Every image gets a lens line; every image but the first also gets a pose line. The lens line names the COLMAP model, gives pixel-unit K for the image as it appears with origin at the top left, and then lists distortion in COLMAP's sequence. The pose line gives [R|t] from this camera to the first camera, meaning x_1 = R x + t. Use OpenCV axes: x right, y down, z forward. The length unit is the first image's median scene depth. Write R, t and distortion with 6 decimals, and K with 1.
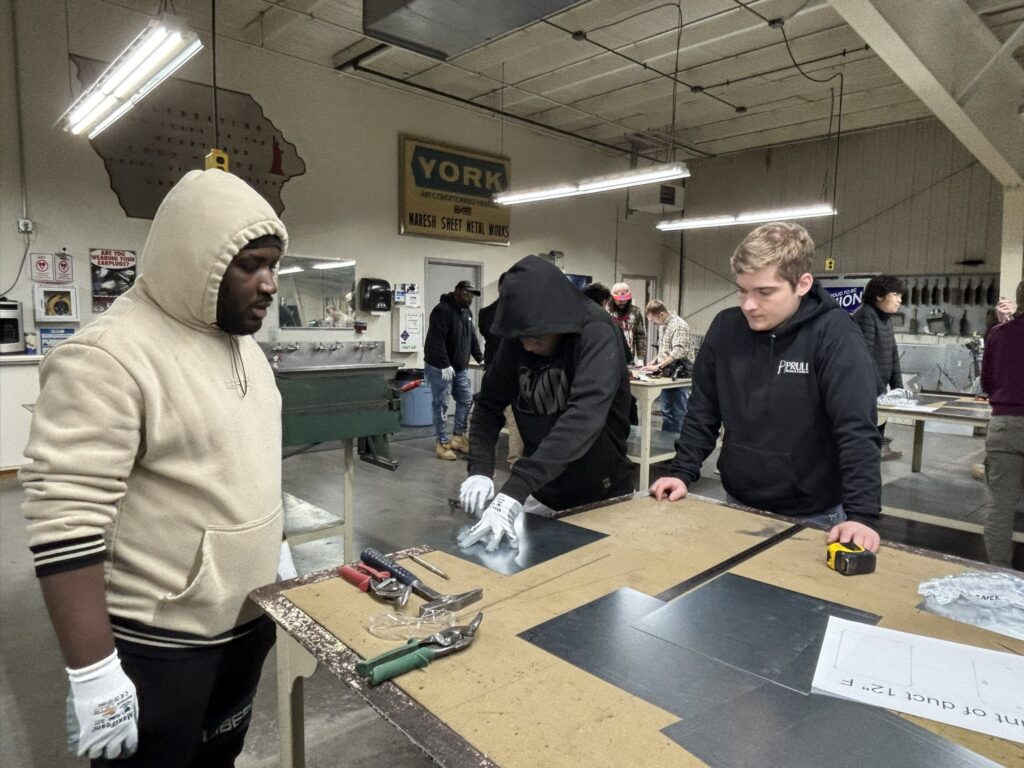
lens RADIAL K [[655.5, 0, 510.9], [0, 655.5, 384.9], [0, 0, 1]] dist [-0.005864, -0.002589]
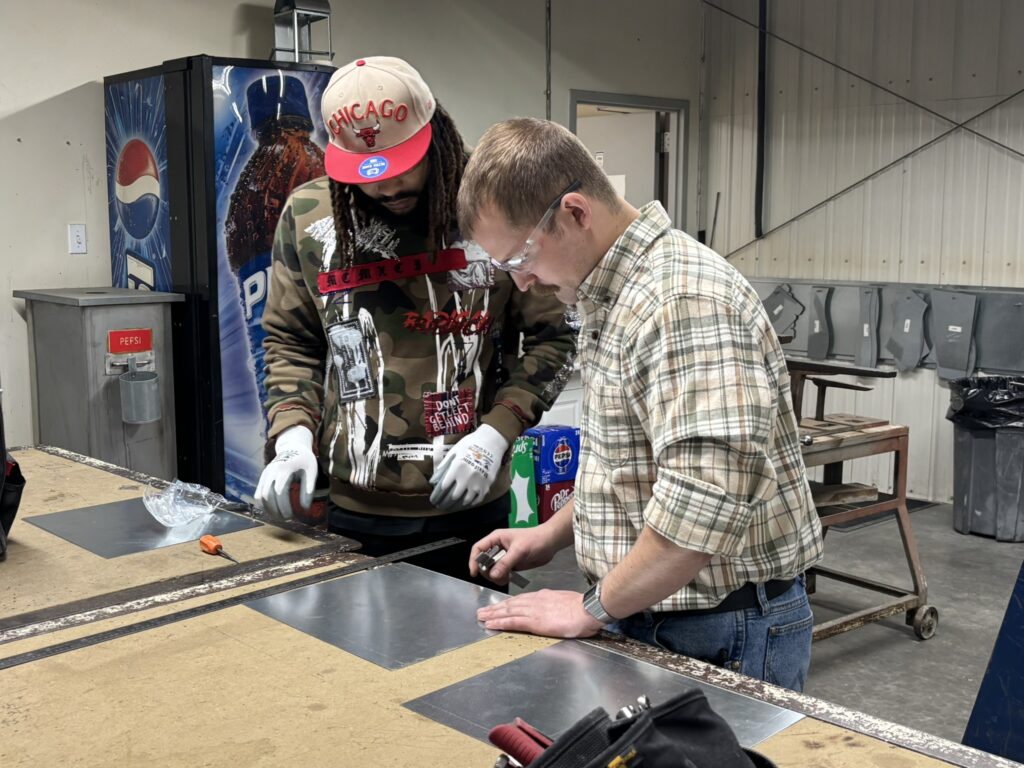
lens RADIAL K [[1200.9, 0, 511.3], [0, 1200.9, 384.2], [0, 0, 1]] dist [0.040074, 0.000000]
pose [[0.999463, -0.019137, 0.026607, 0.164093], [0.018351, 0.999396, 0.029500, -0.063846], [-0.027156, -0.028996, 0.999211, 0.571221]]
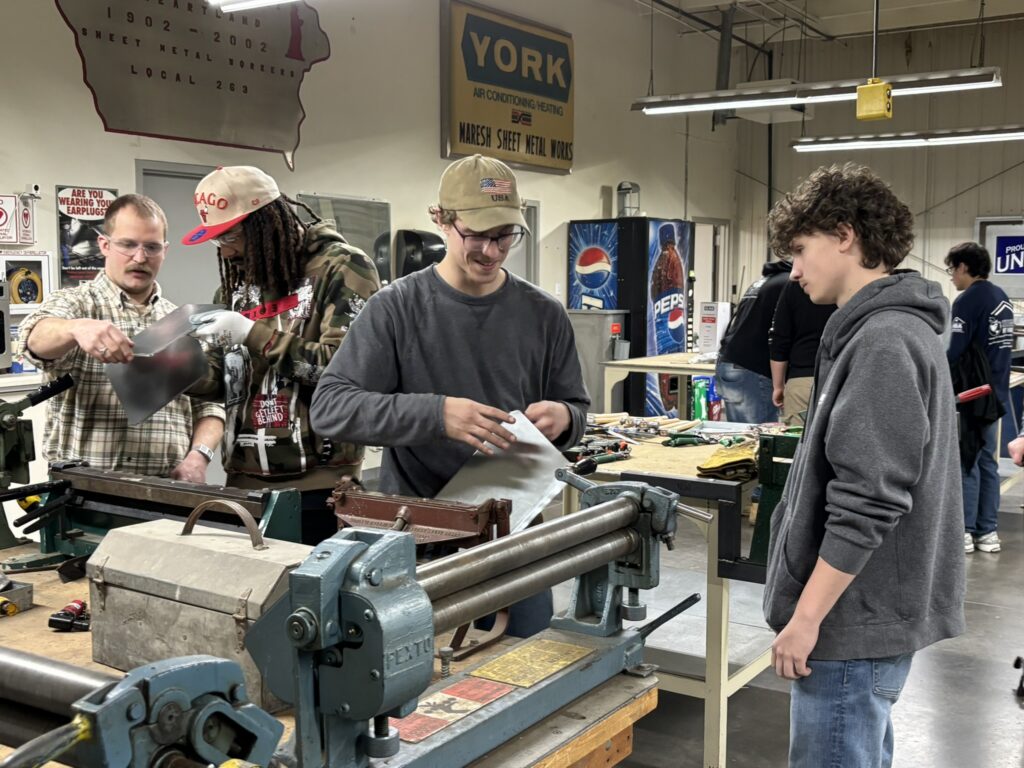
lens RADIAL K [[1171.6, 0, 513.3], [0, 1171.6, 383.8], [0, 0, 1]] dist [-0.002646, 0.000000]
pose [[0.968688, -0.038223, 0.245321, -0.369972], [0.041921, 0.999072, -0.009869, -0.006131], [-0.244716, 0.019844, 0.969392, -0.064291]]
